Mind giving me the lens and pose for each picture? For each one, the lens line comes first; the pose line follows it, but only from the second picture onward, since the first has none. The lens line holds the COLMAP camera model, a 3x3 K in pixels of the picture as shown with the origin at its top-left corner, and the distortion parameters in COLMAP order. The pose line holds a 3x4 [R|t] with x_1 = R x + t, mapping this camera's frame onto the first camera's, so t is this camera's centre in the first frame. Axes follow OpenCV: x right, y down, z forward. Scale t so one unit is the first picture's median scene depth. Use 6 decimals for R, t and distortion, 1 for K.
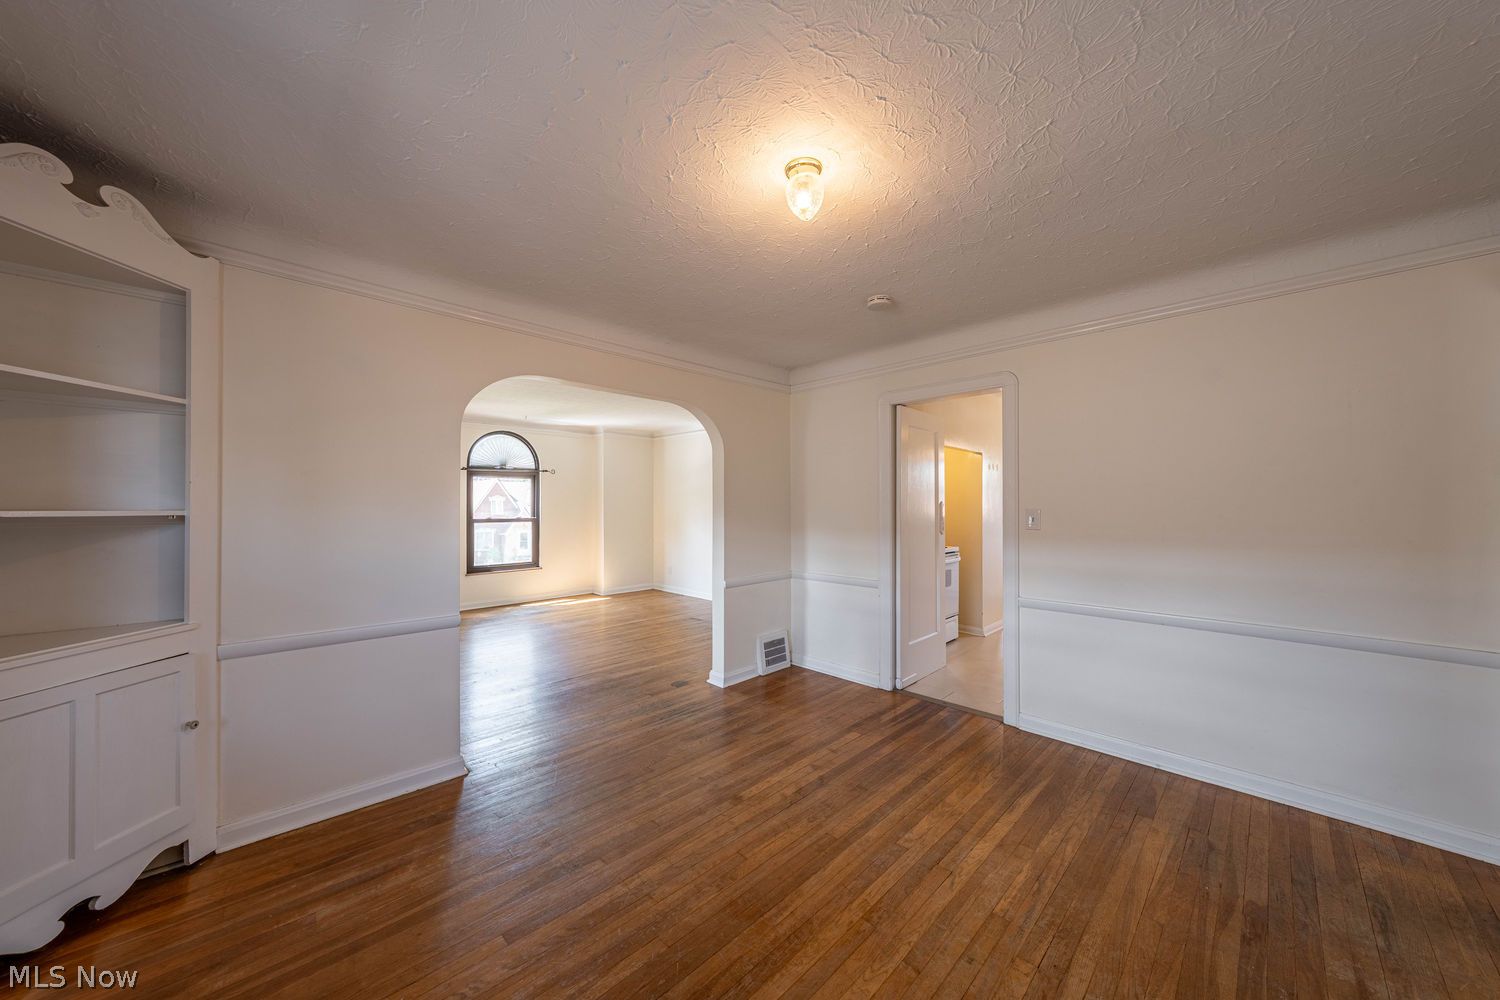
lens RADIAL K [[522.9, 0, 754.2], [0, 522.9, 501.2], [0, 0, 1]] dist [0.000866, -0.000139]
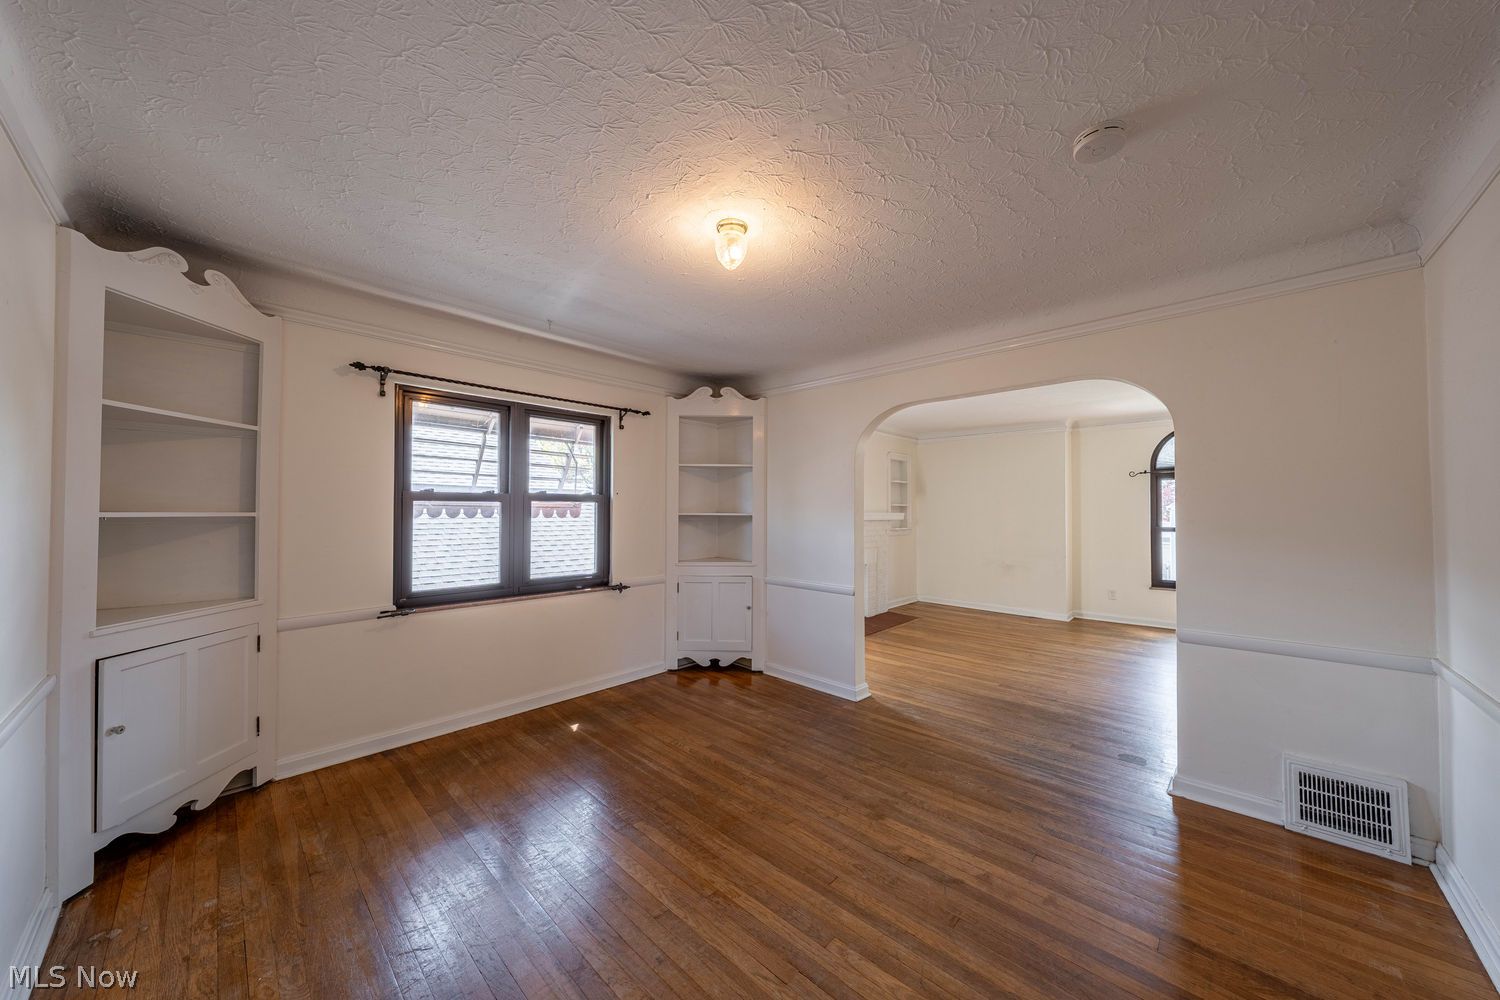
lens RADIAL K [[522.9, 0, 754.2], [0, 522.9, 501.2], [0, 0, 1]] dist [0.000866, -0.000139]
pose [[0.020844, -0.020019, -0.999582, 0.995446], [0.006832, 0.999779, -0.019880, 0.006810], [0.999759, -0.006415, 0.020976, 0.802917]]
